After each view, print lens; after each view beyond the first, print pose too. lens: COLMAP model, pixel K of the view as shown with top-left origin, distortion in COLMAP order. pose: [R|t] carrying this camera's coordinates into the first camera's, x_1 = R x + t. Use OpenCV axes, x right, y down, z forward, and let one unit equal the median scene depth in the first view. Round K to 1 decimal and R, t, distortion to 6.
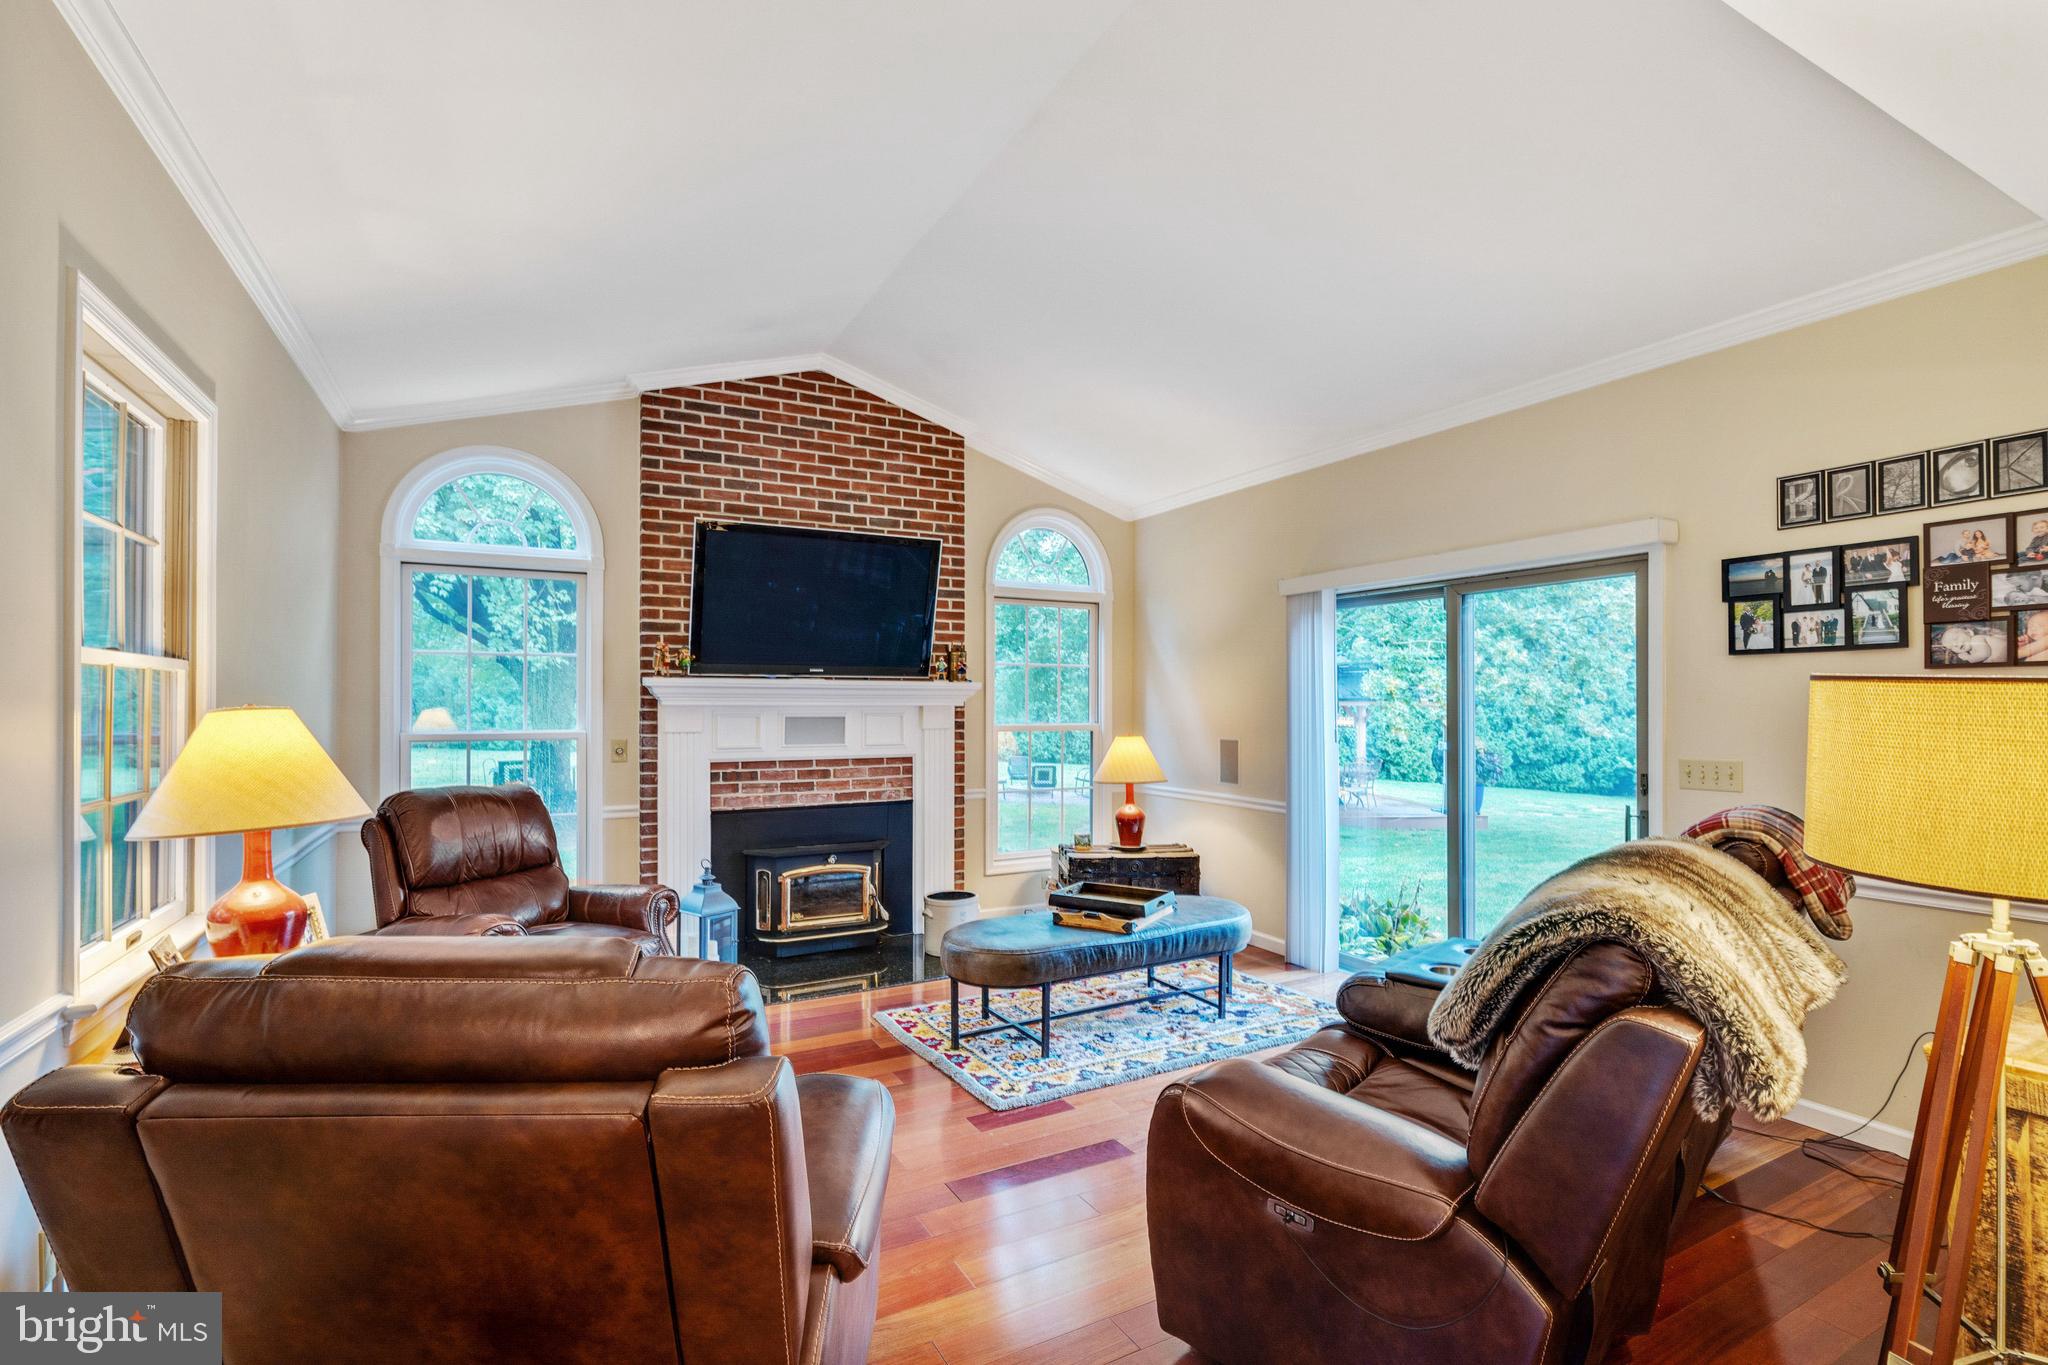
lens RADIAL K [[938.6, 0, 1032.6], [0, 938.6, 693.8], [0, 0, 1]] dist [-0.005759, -0.001085]
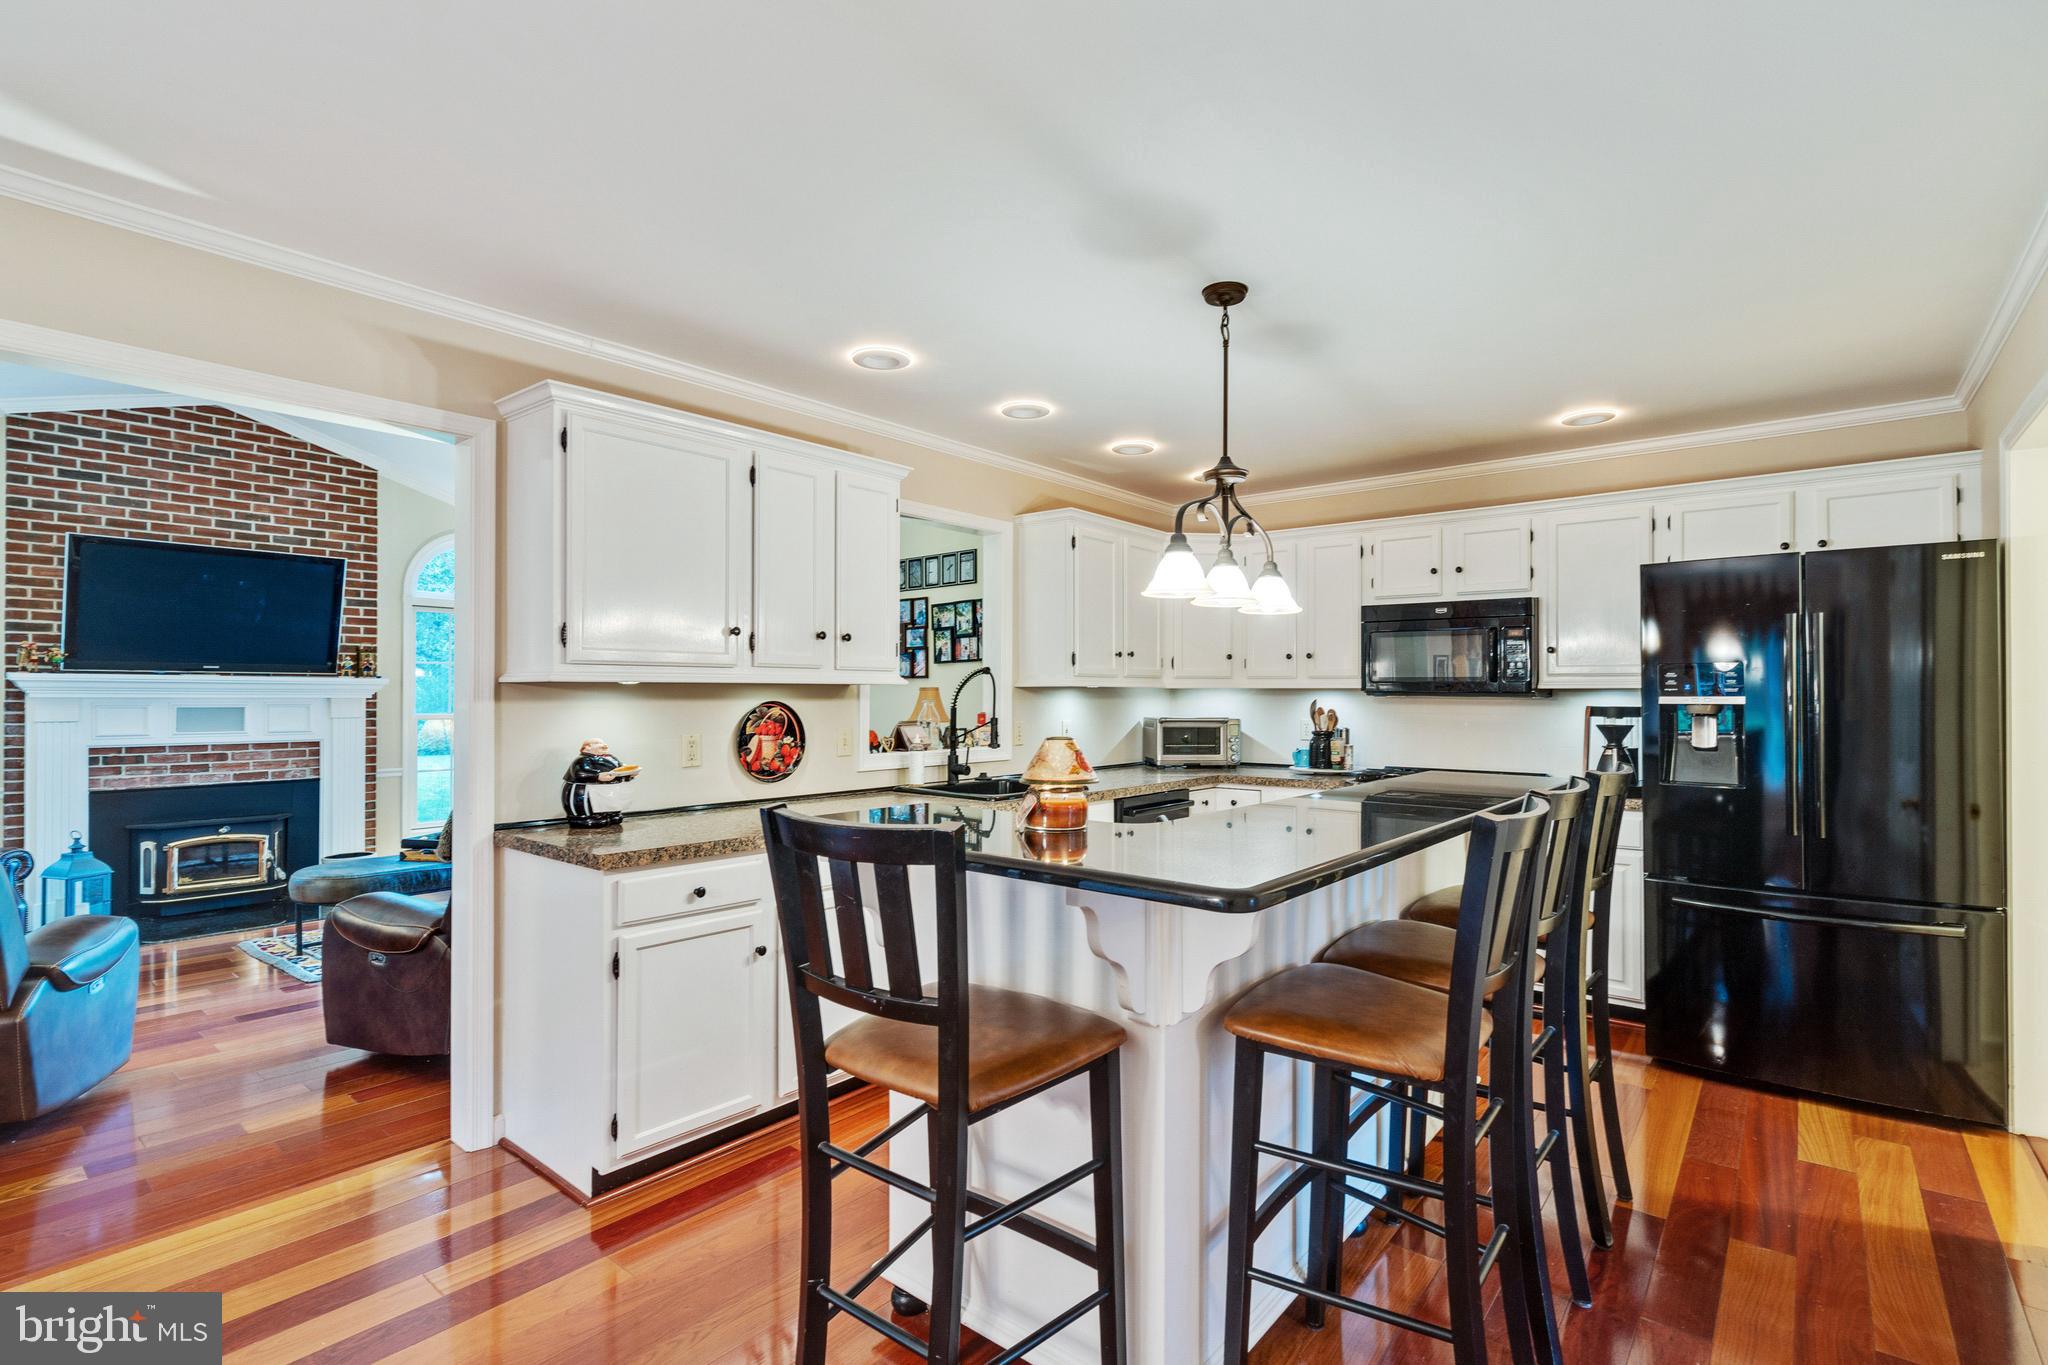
lens RADIAL K [[938.6, 0, 1030.2], [0, 938.6, 688.4], [0, 0, 1]] dist [-0.005759, -0.001085]
pose [[0.924725, 0.004232, 0.380613, 0.265282], [-0.005334, 0.999984, 0.001840, -0.006310], [-0.380600, -0.003732, 0.924732, -0.445431]]
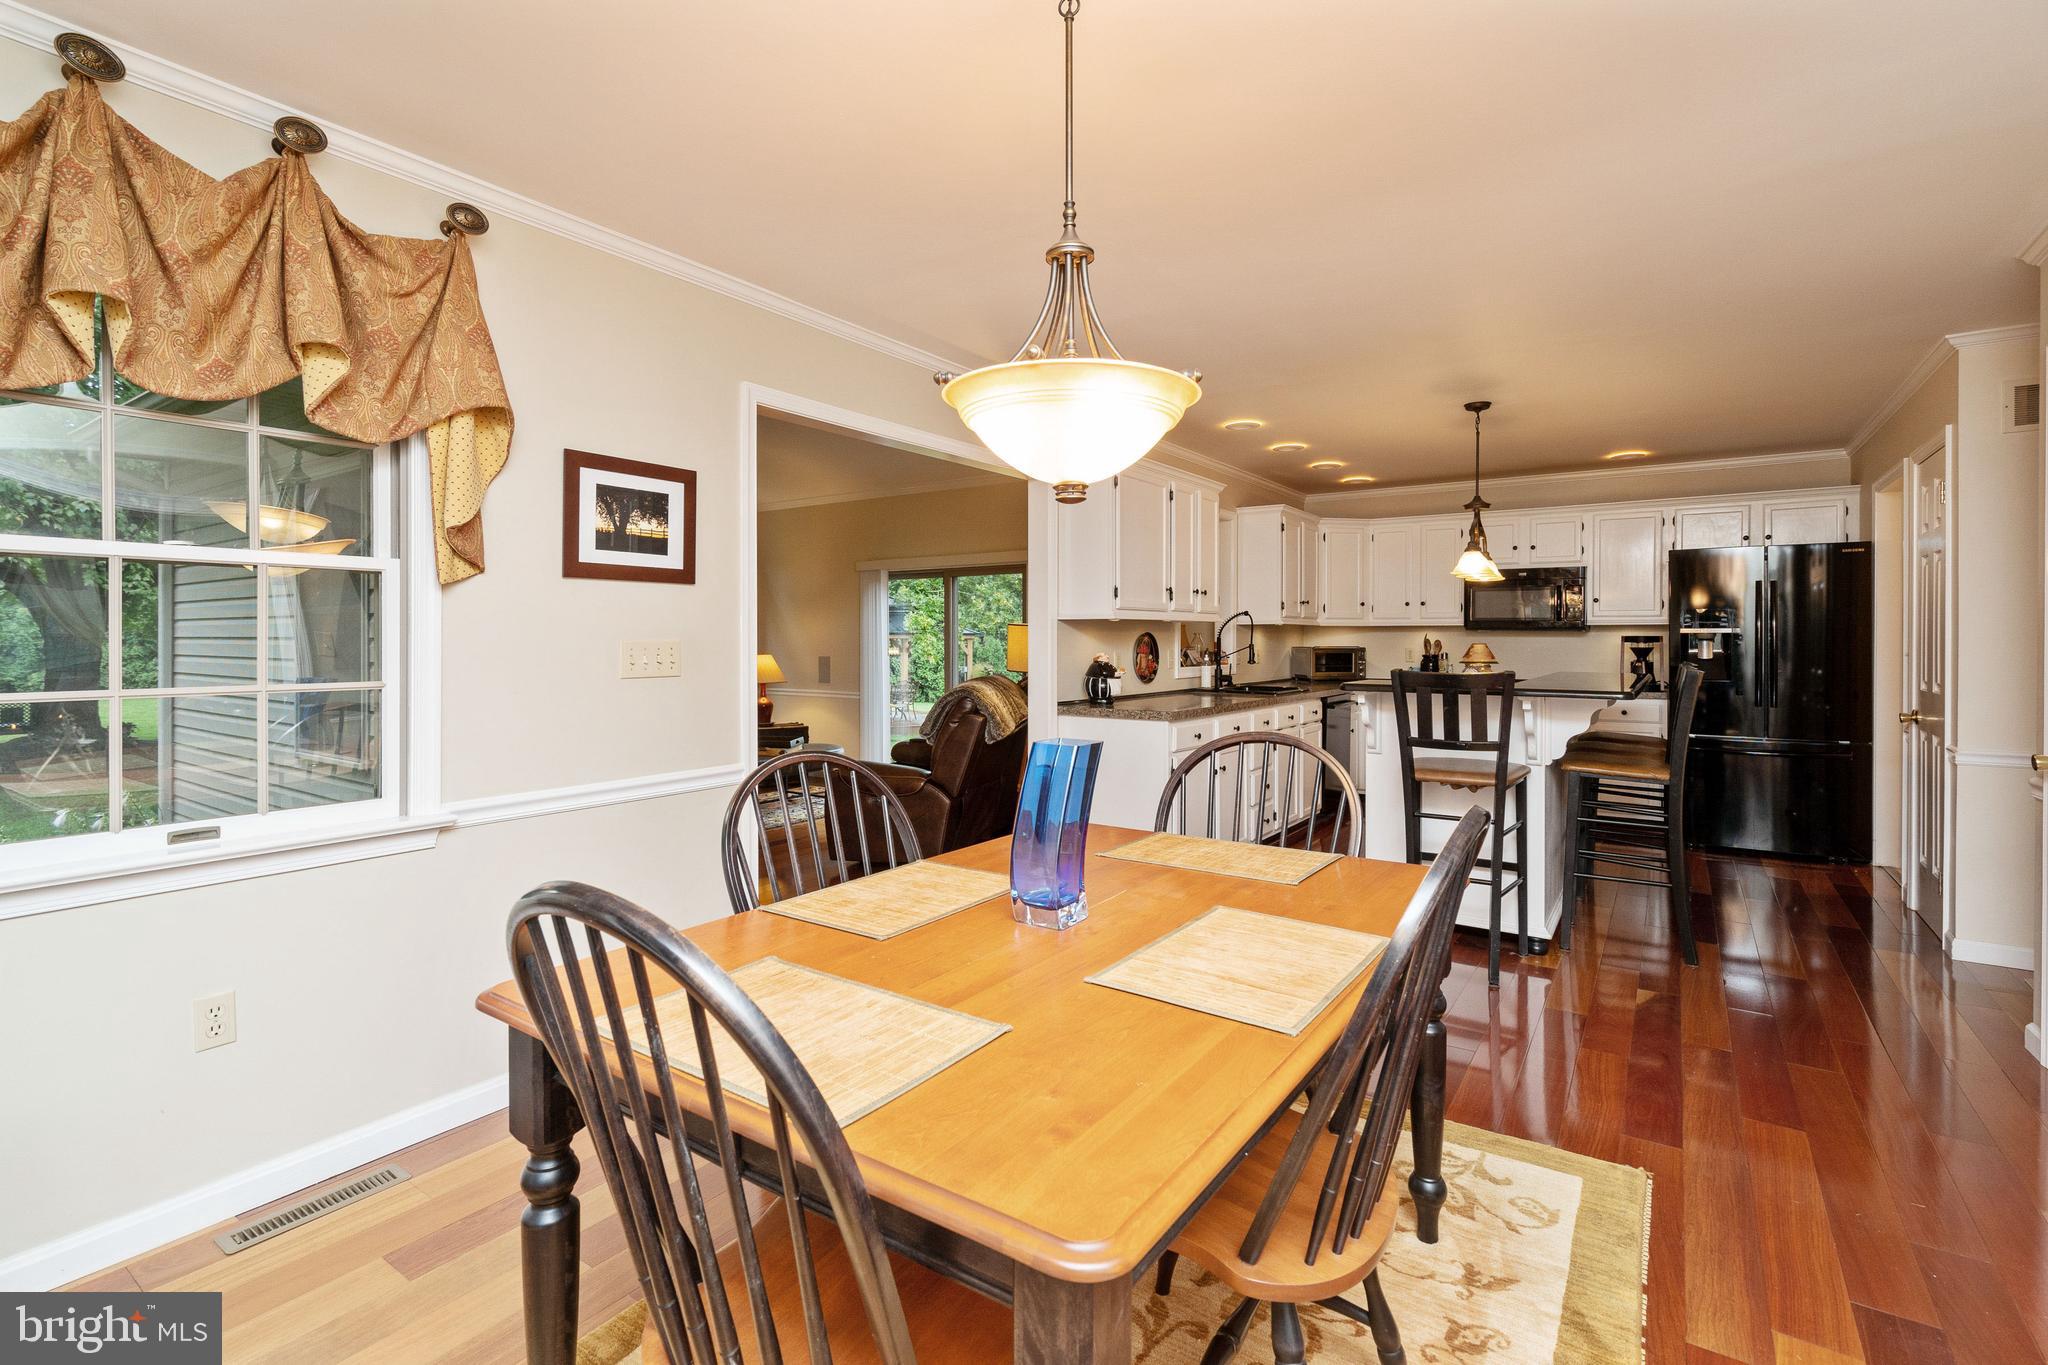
lens RADIAL K [[938.6, 0, 1027.7], [0, 938.6, 681.8], [0, 0, 1]] dist [-0.005759, -0.001085]
pose [[0.894486, -0.020216, 0.446638, -0.212790], [-0.005045, 0.998457, 0.055295, 0.002264], [-0.447067, -0.051714, 0.893004, -0.637529]]
